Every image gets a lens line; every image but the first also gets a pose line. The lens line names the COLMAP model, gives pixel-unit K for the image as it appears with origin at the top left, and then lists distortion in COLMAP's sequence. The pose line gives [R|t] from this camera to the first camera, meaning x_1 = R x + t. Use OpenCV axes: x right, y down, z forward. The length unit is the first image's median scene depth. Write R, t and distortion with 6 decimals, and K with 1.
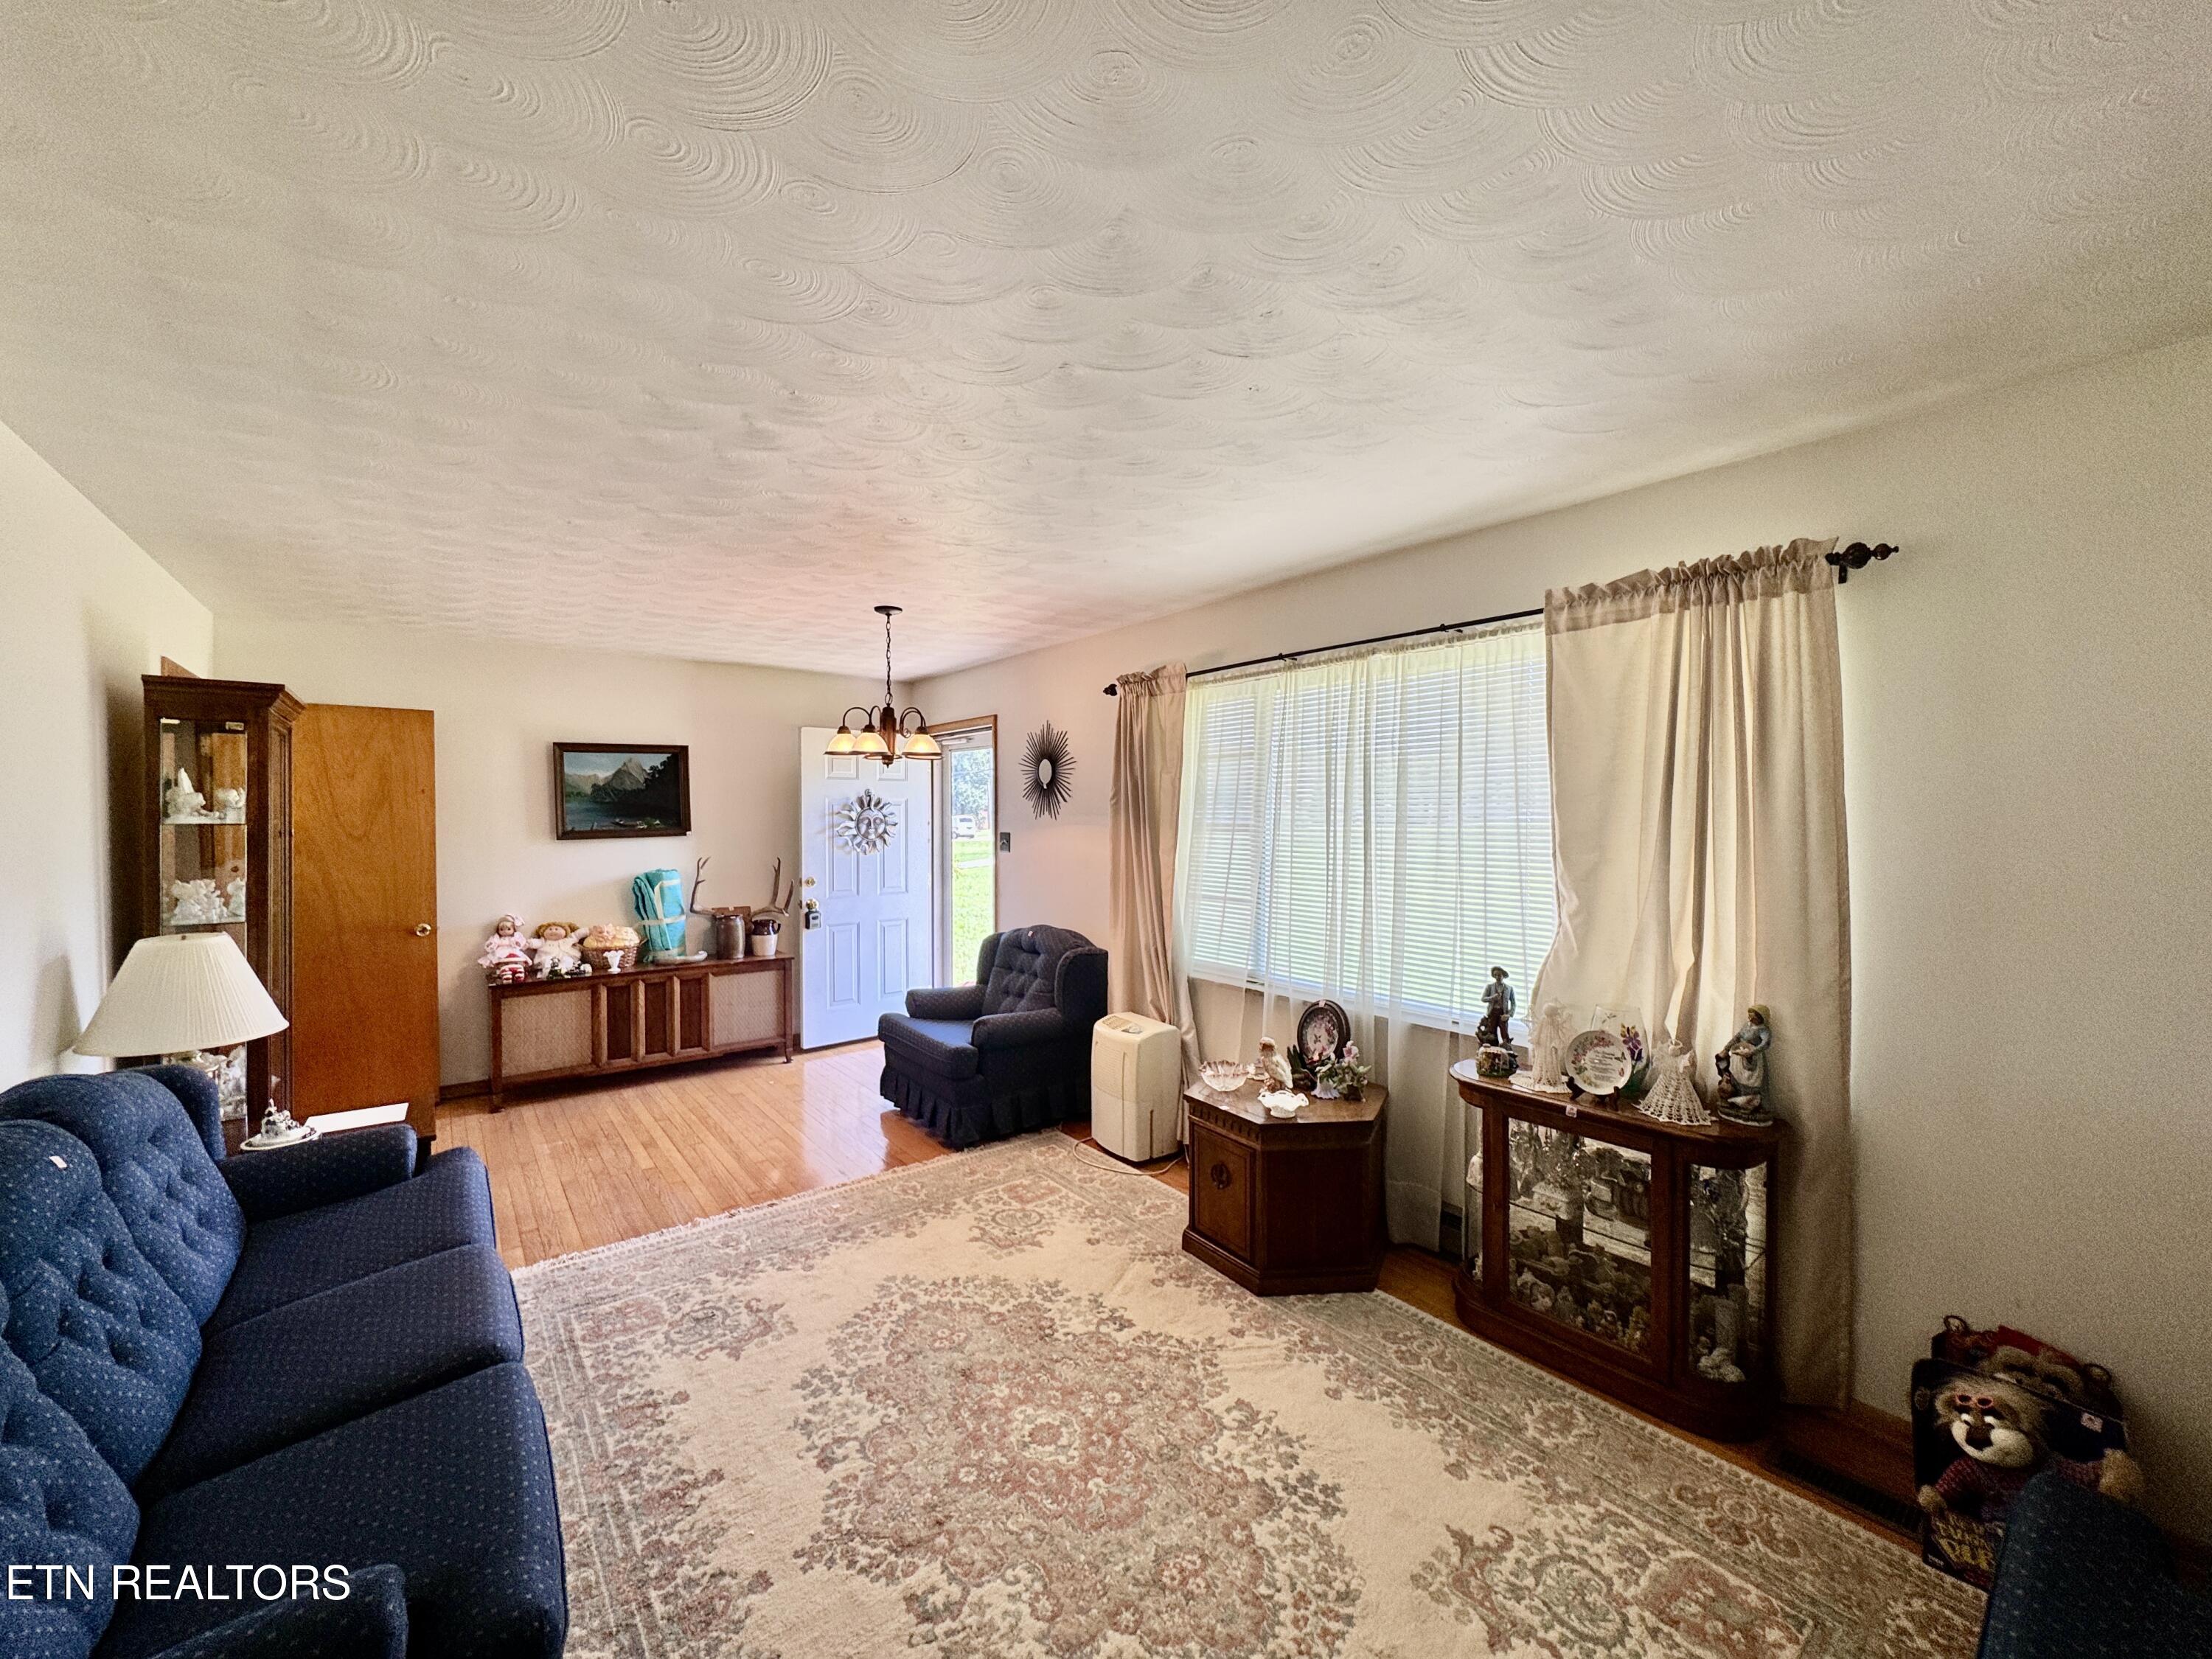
lens RADIAL K [[896.1, 0, 1138.6], [0, 896.1, 824.3], [0, 0, 1]] dist [-0.000445, -0.000275]
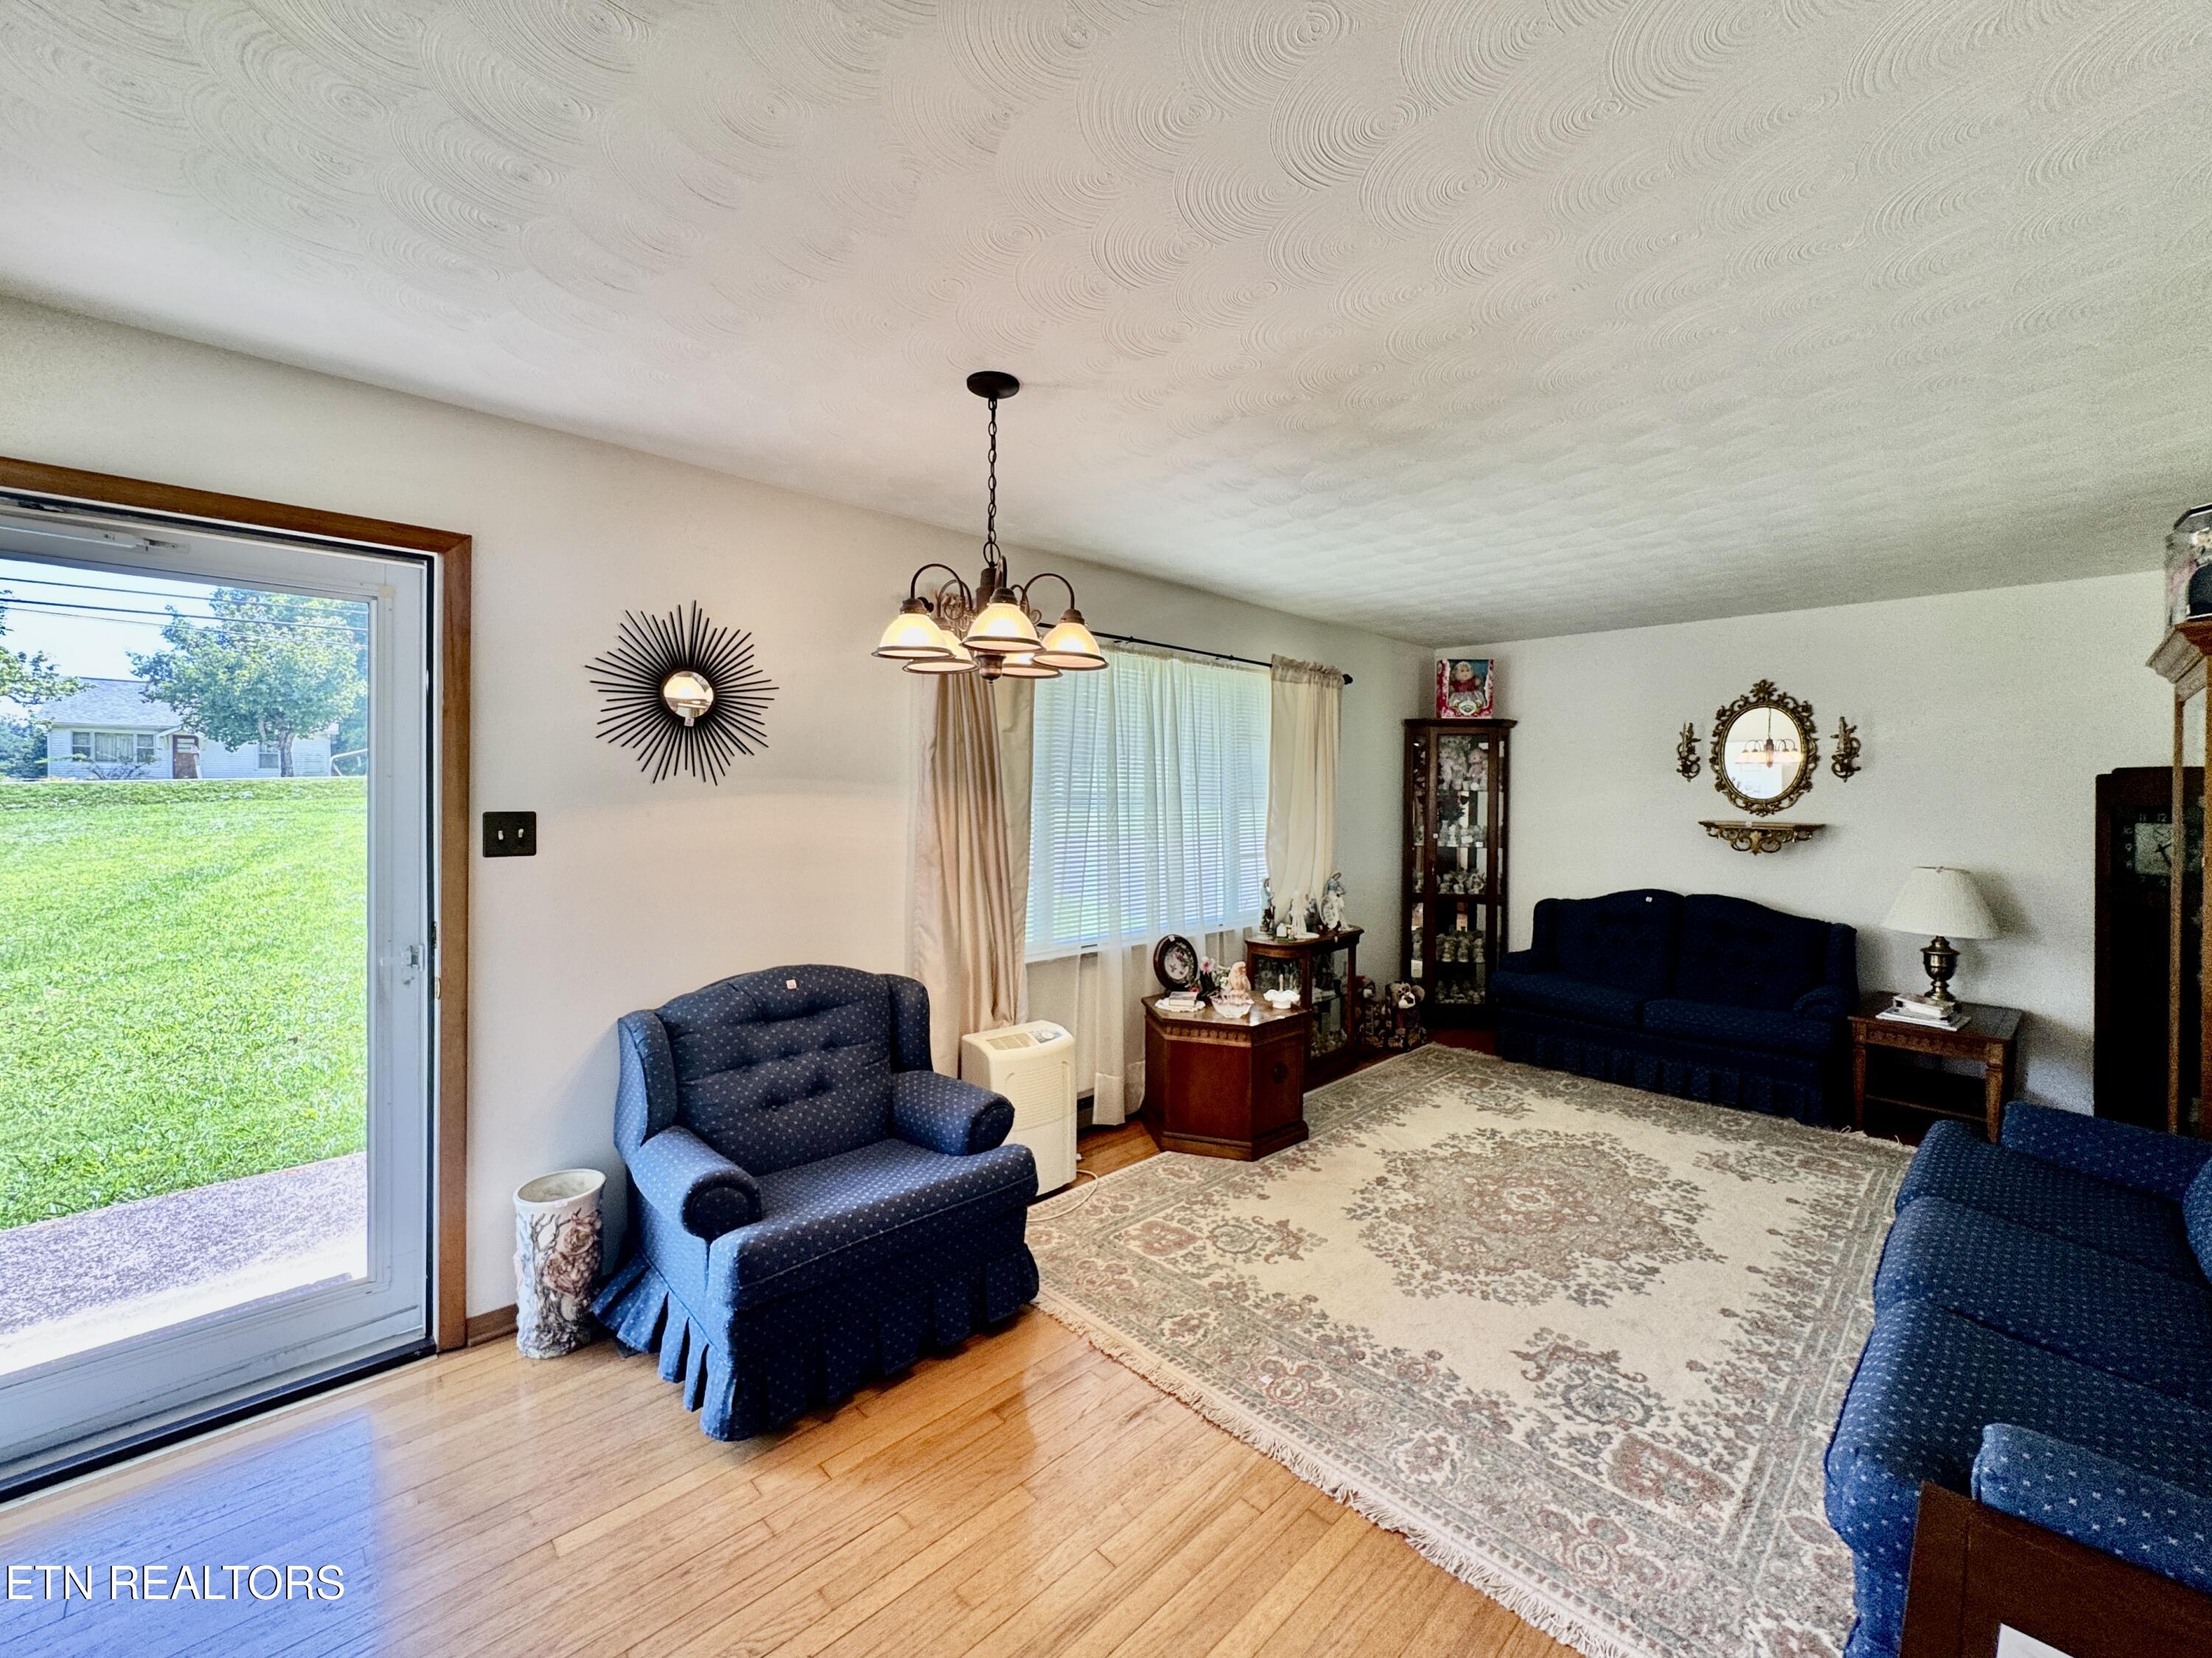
lens RADIAL K [[896.0, 0, 1092.3], [0, 896.0, 806.9], [0, 0, 1]] dist [-0.000445, -0.000275]
pose [[-0.087558, -0.017833, 0.996000, -0.809260], [0.005918, 0.999813, 0.018422, -0.000902], [-0.996142, 0.007507, -0.087436, 0.989195]]
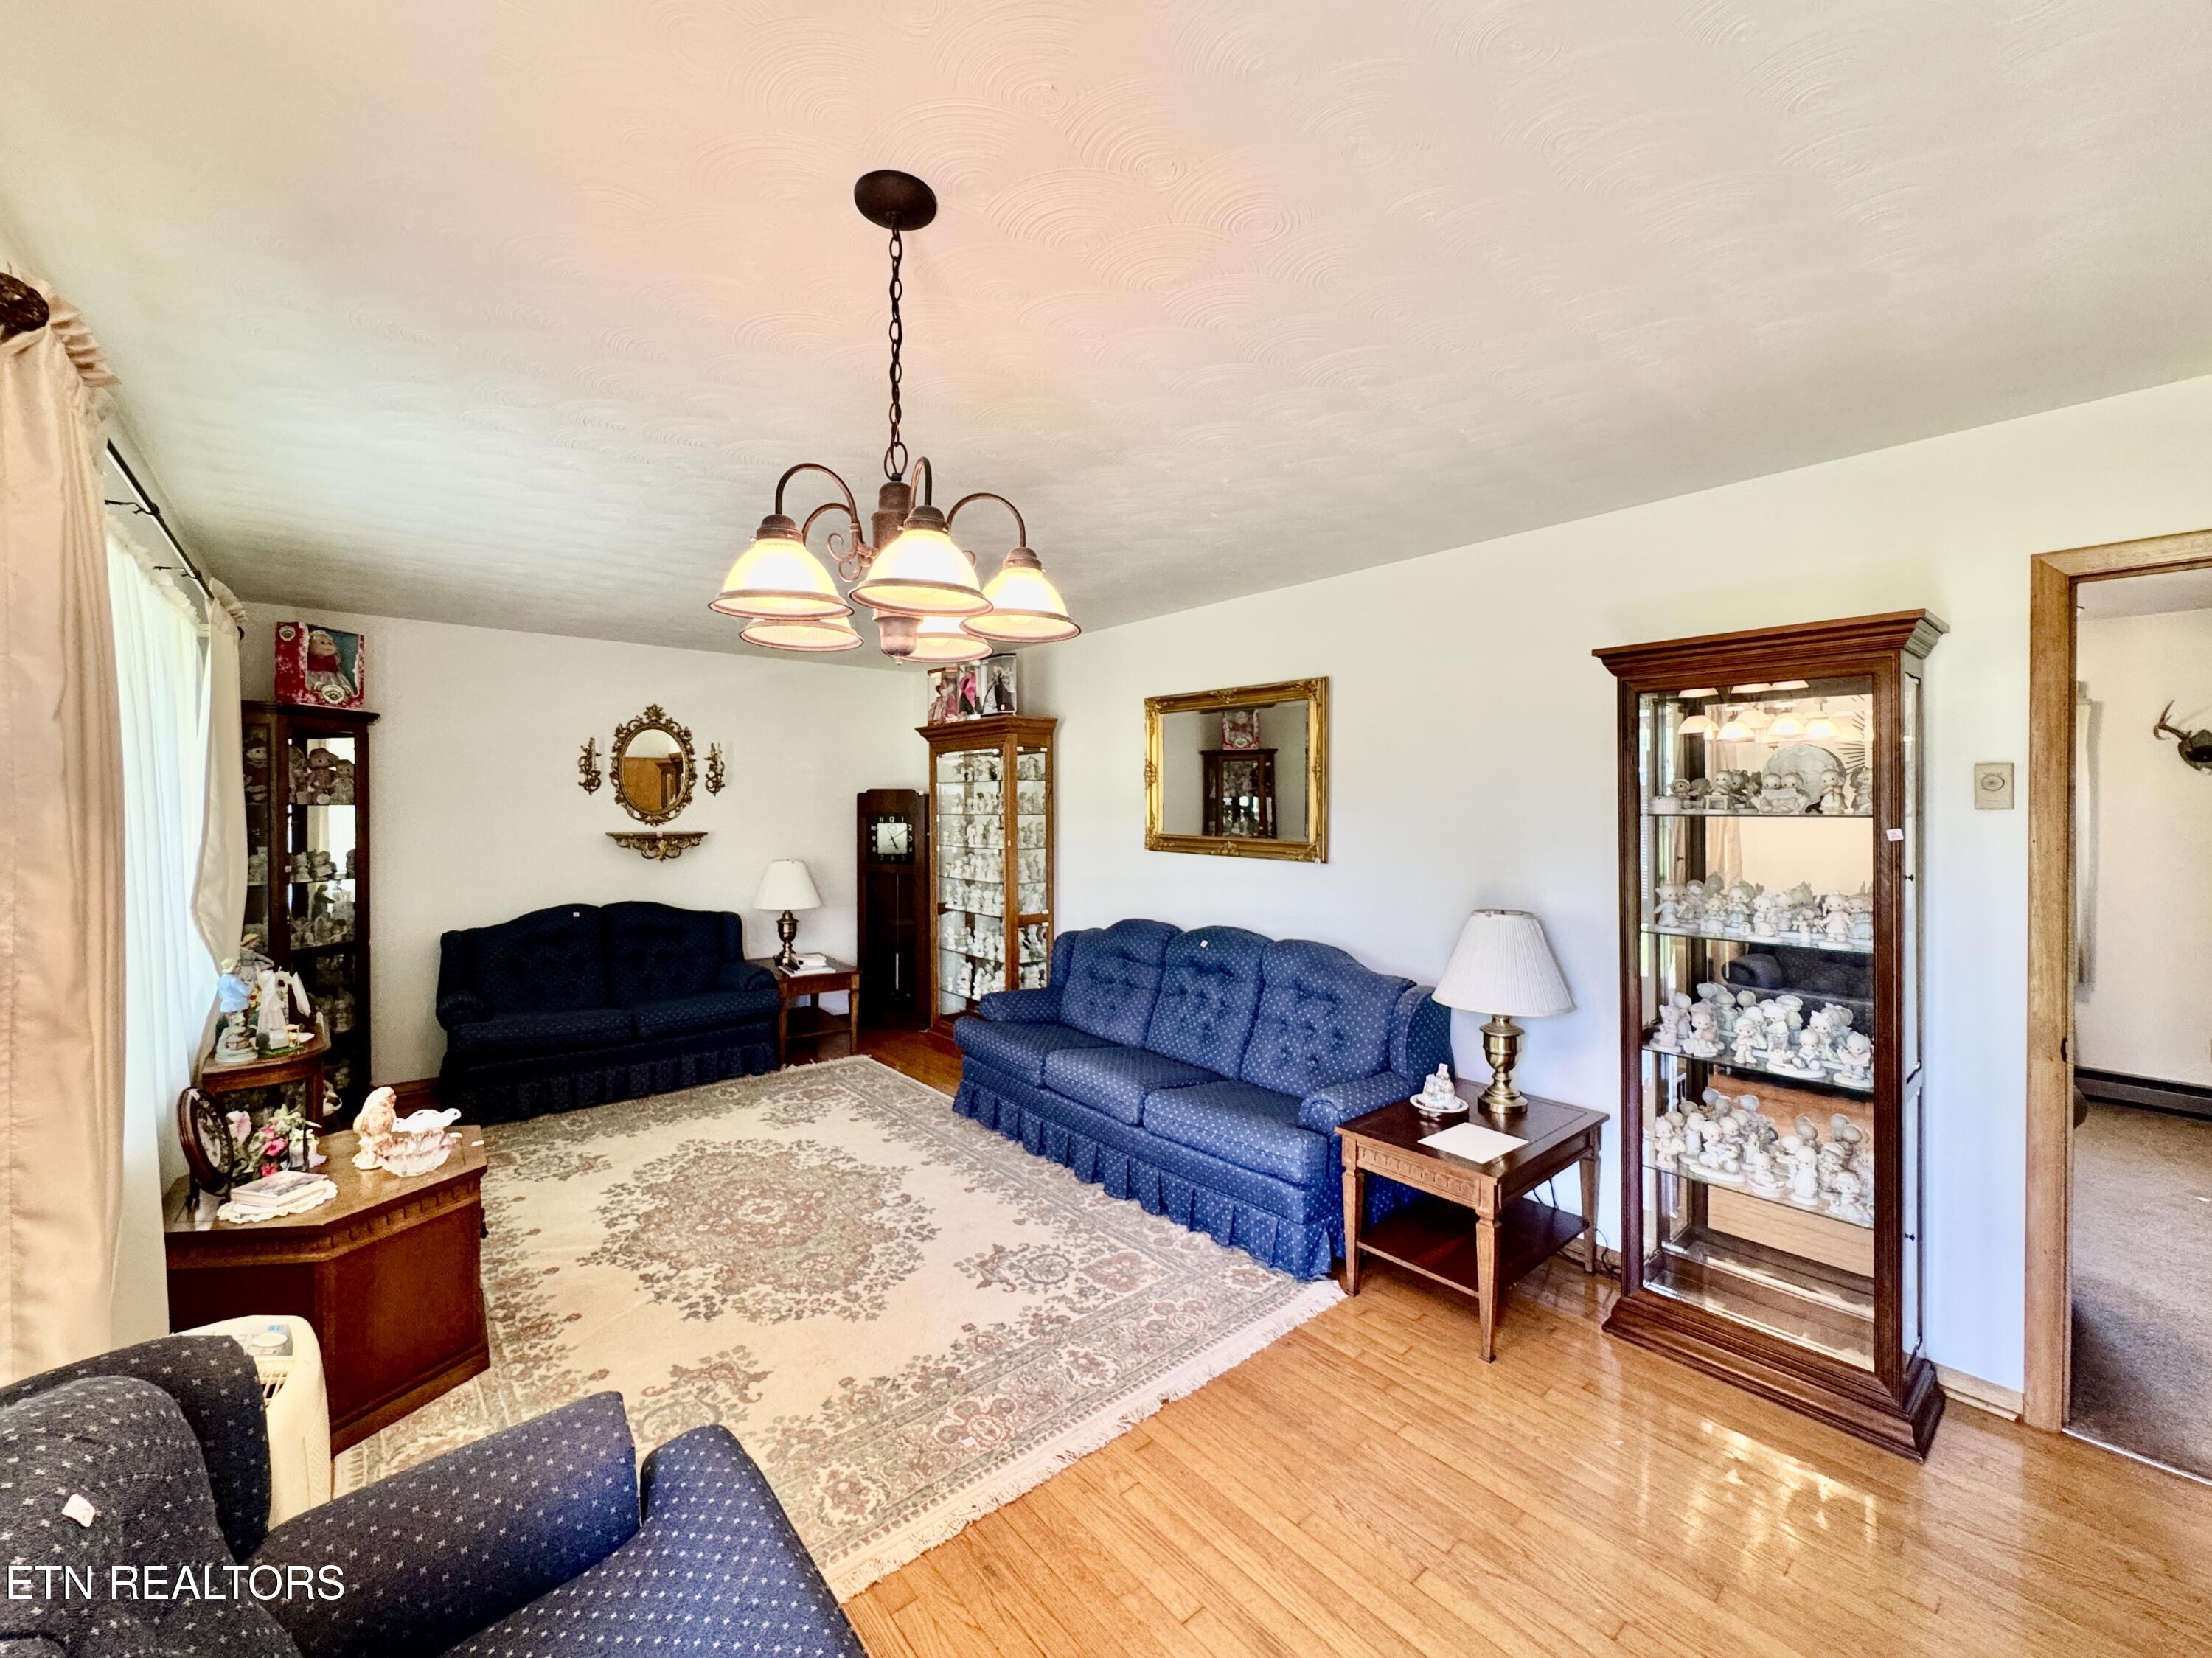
lens RADIAL K [[896.0, 0, 1115.0], [0, 896.0, 807.8], [0, 0, 1]] dist [-0.000445, -0.000275]
pose [[-0.999769, -0.001215, -0.021474, -0.355477], [-0.001579, 0.999856, 0.016918, -0.012704], [0.021451, 0.016948, -0.999626, 1.344161]]
